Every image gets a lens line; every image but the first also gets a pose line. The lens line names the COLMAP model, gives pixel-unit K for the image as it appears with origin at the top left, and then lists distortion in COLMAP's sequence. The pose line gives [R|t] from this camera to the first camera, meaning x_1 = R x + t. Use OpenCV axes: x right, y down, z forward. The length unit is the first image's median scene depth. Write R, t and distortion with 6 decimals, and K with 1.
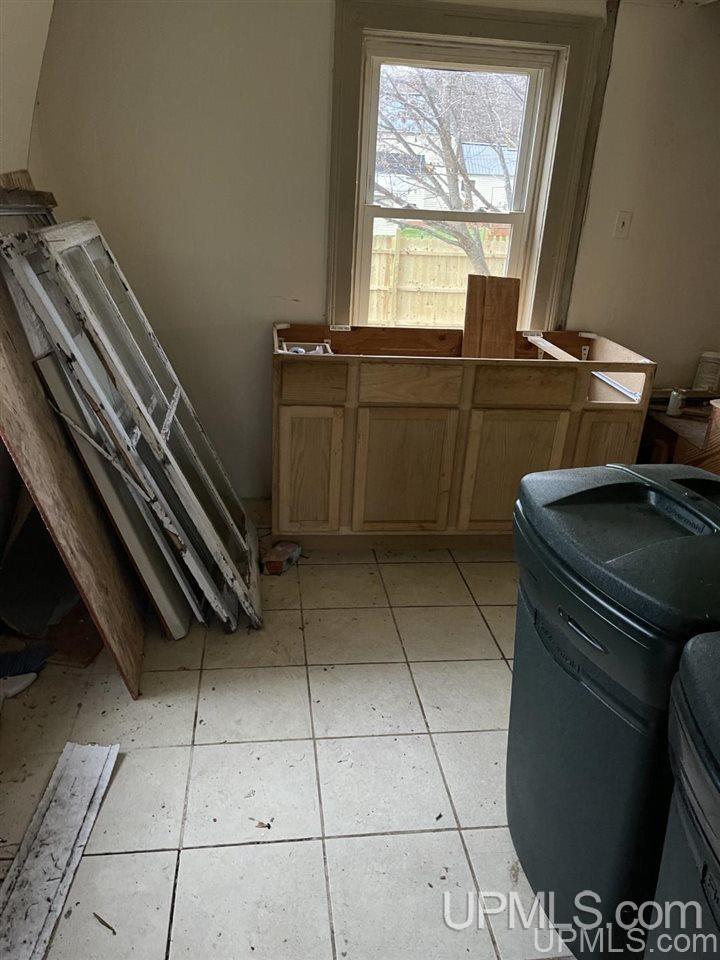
lens RADIAL K [[740.7, 0, 360.3], [0, 740.7, 481.8], [0, 0, 1]] dist [0.056662, -0.068284]
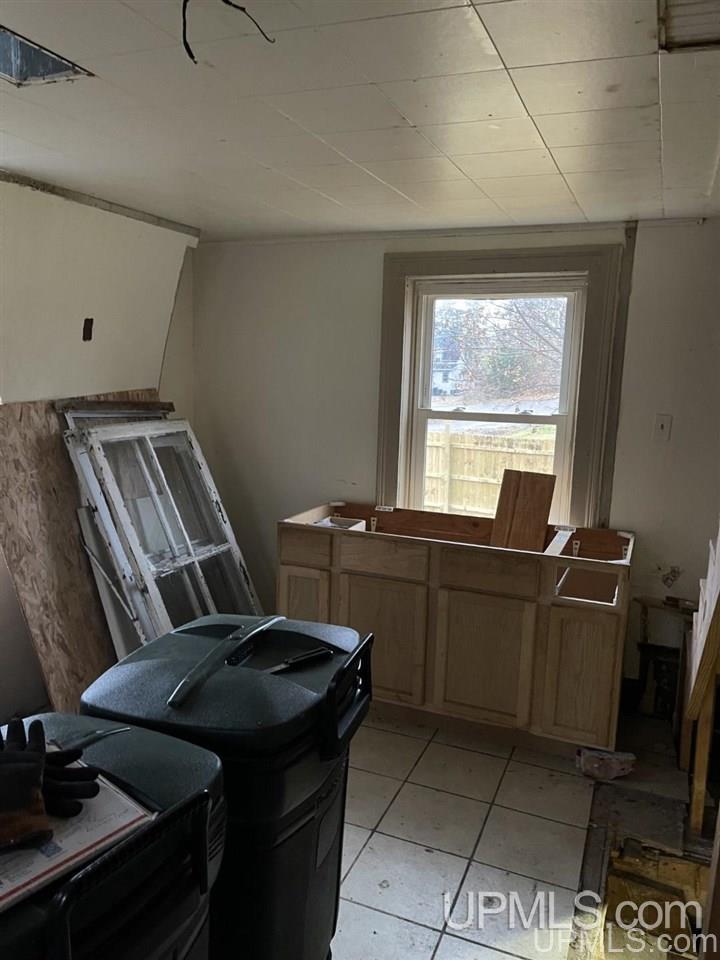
lens RADIAL K [[740.7, 0, 360.7], [0, 740.7, 479.2], [0, 0, 1]] dist [0.056662, -0.068284]
pose [[0.861651, 0.045705, -0.505438, 0.545422], [-0.174037, 0.962155, -0.209686, -0.004790], [0.476726, 0.268641, 0.836997, 0.012807]]
